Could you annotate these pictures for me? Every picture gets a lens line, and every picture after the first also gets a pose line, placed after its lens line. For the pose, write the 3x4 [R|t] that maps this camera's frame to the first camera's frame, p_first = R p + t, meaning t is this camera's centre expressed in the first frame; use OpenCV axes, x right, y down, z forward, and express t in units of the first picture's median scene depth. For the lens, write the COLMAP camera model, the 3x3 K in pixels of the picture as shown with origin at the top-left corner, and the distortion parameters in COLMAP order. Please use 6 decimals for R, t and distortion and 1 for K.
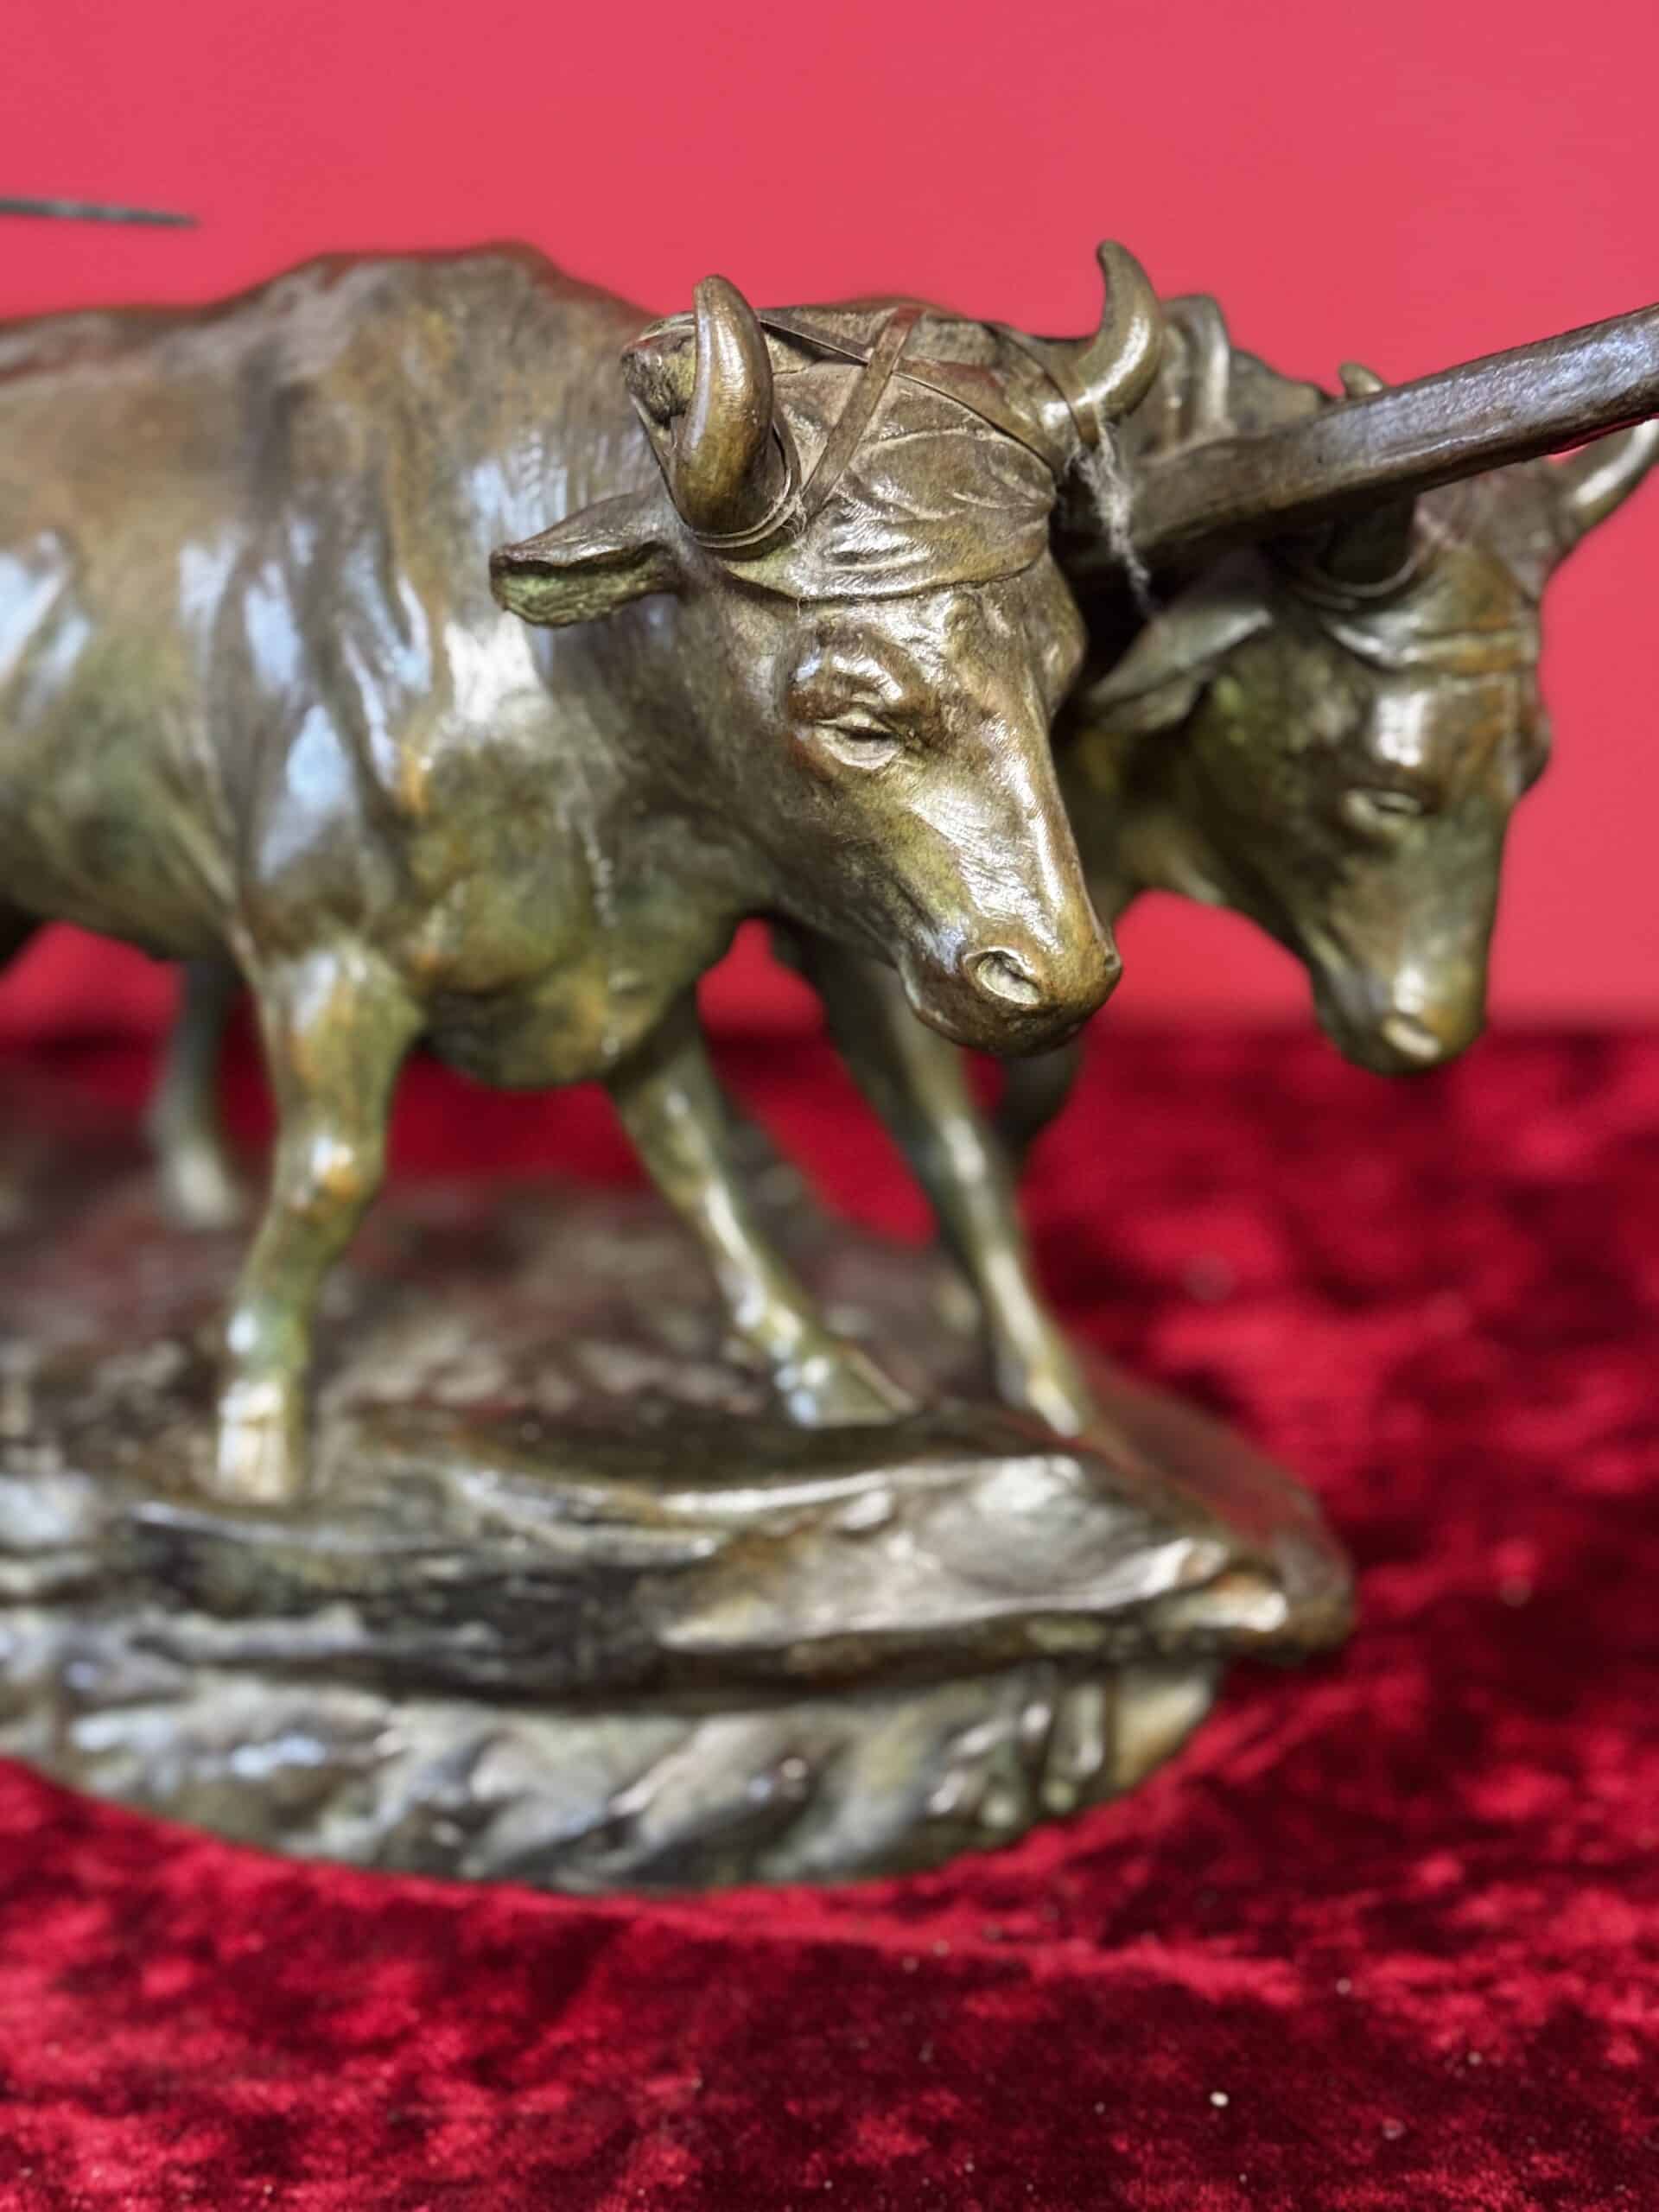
lens RADIAL K [[3167.2, 0, 851.6], [0, 3167.2, 1121.3], [0, 0, 1]] dist [0.122781, 0.000000]
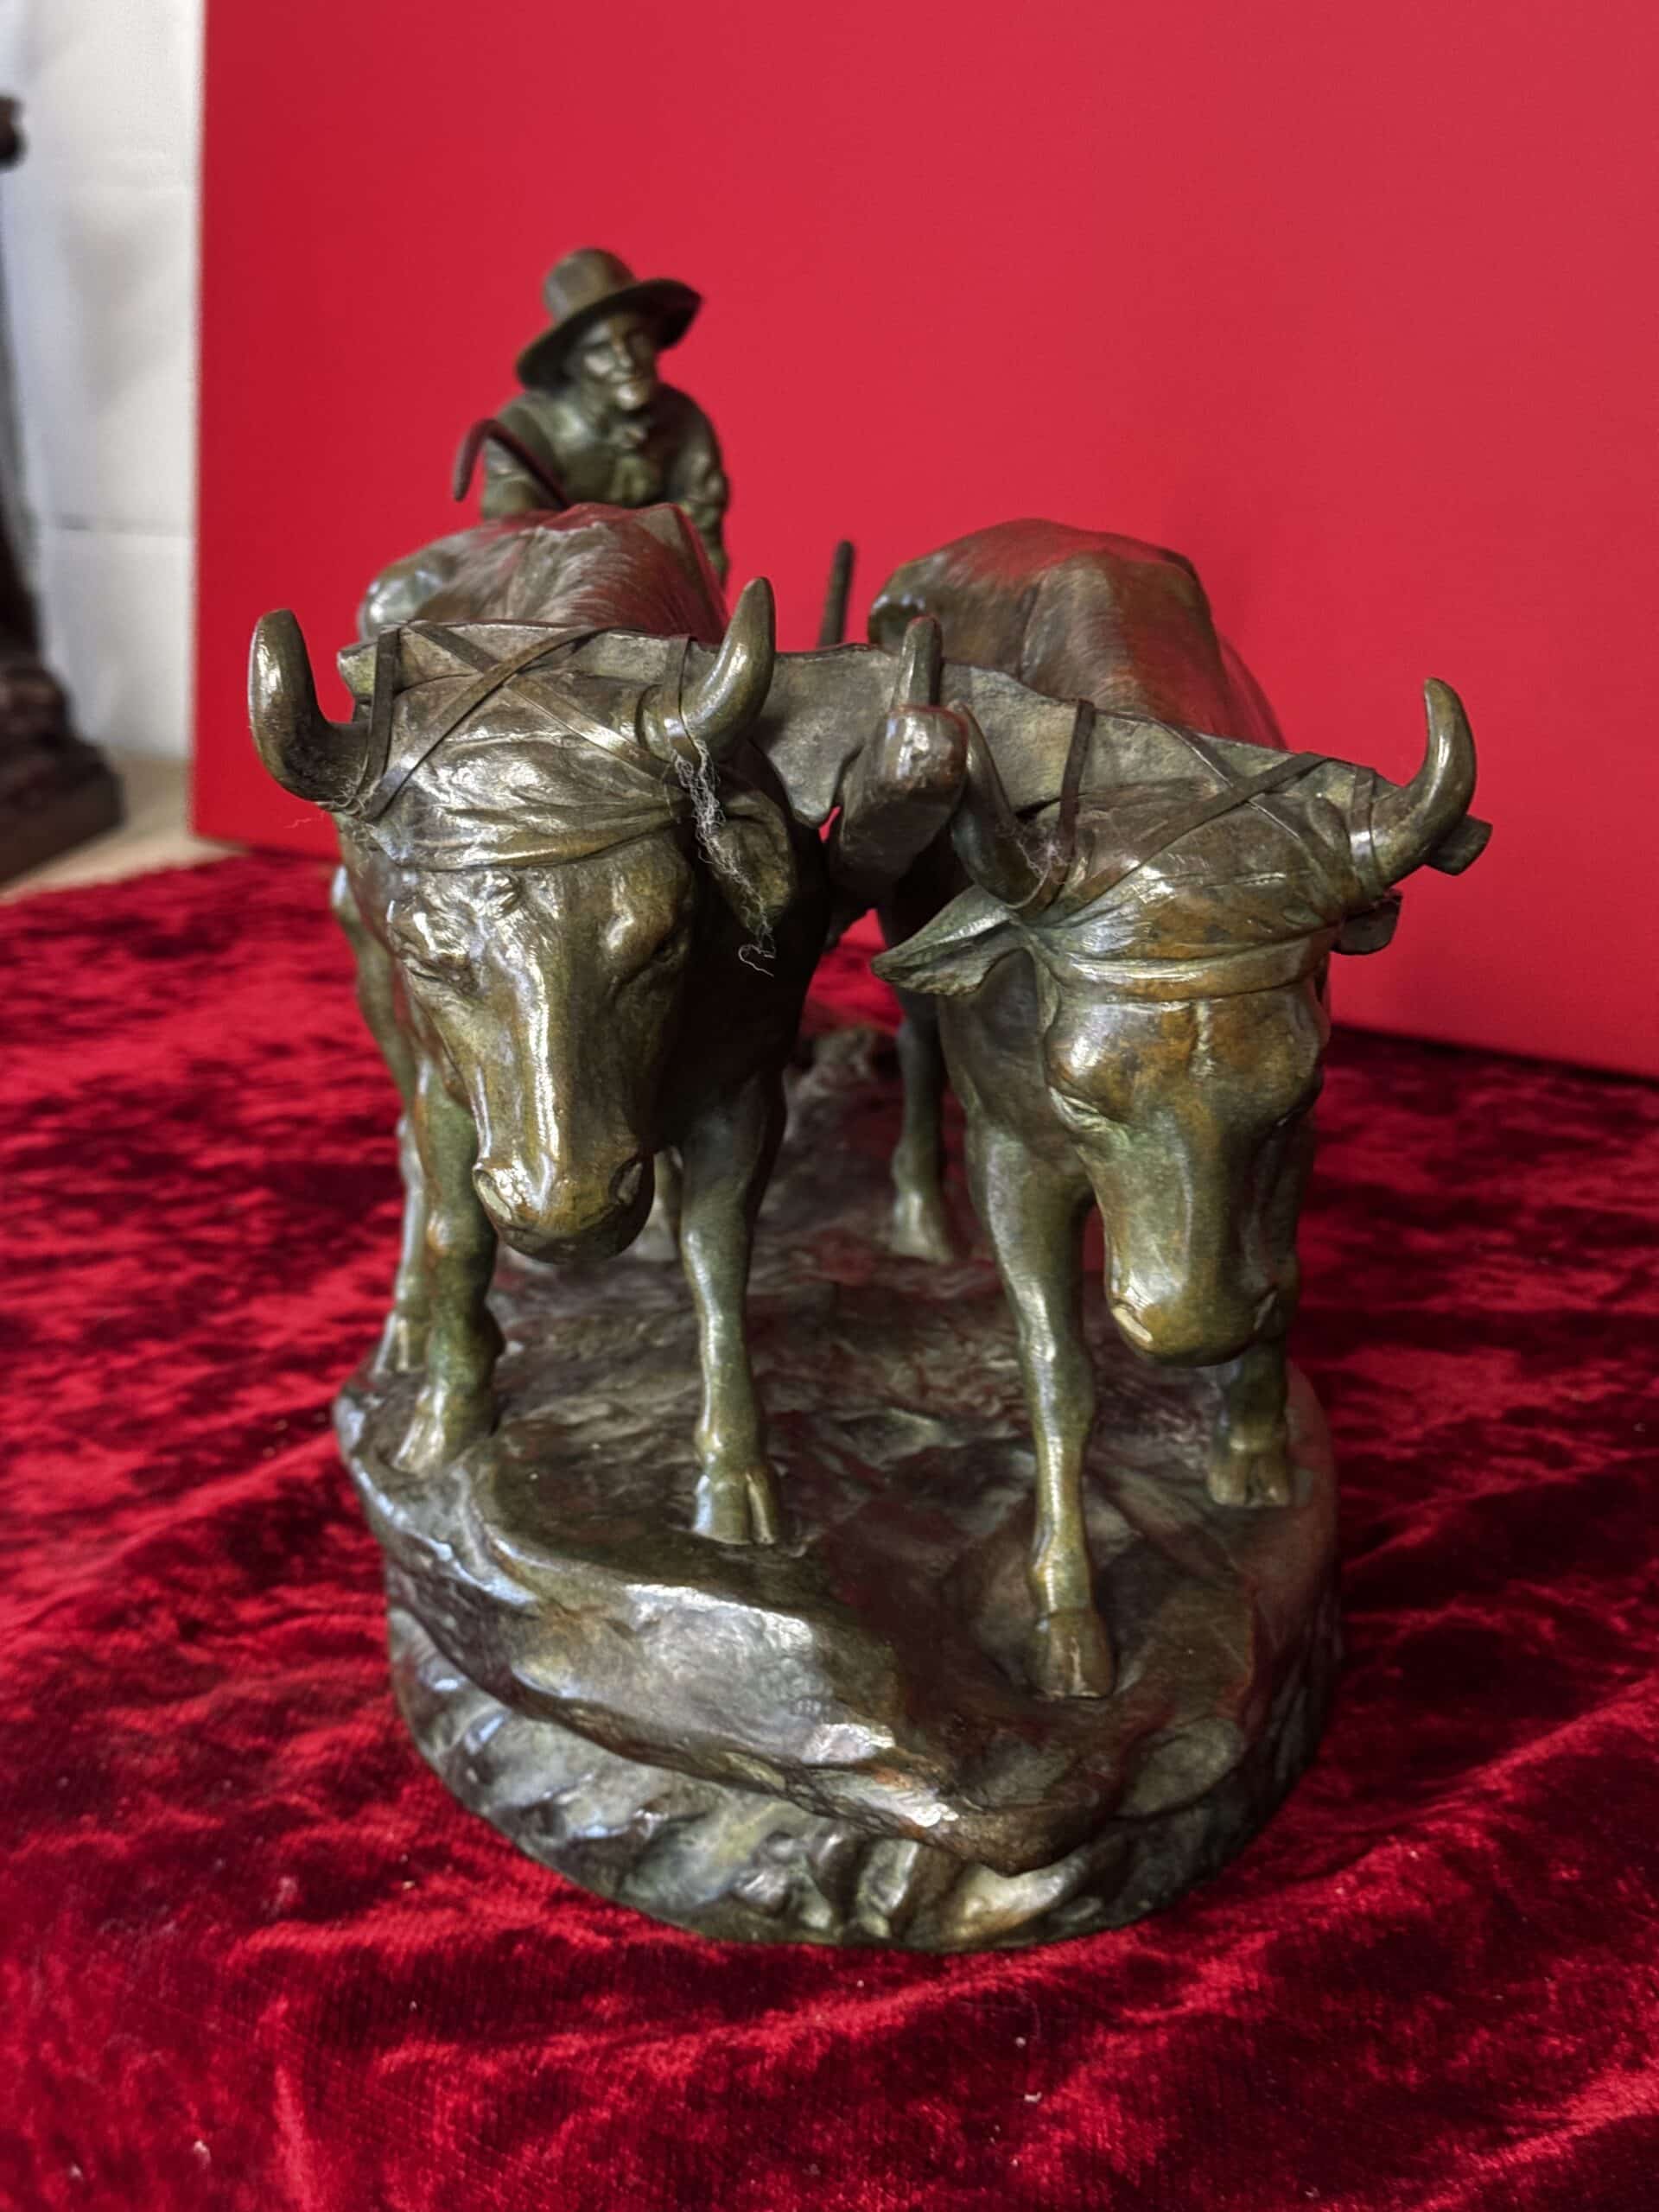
lens RADIAL K [[3167.2, 0, 830.9], [0, 3167.2, 1125.0], [0, 0, 1]] dist [0.122781, 0.000000]
pose [[0.733375, 0.188616, -0.653134, 0.788645], [-0.173868, 0.980827, 0.088021, -0.169886], [0.657214, 0.049007, 0.752109, 0.154028]]
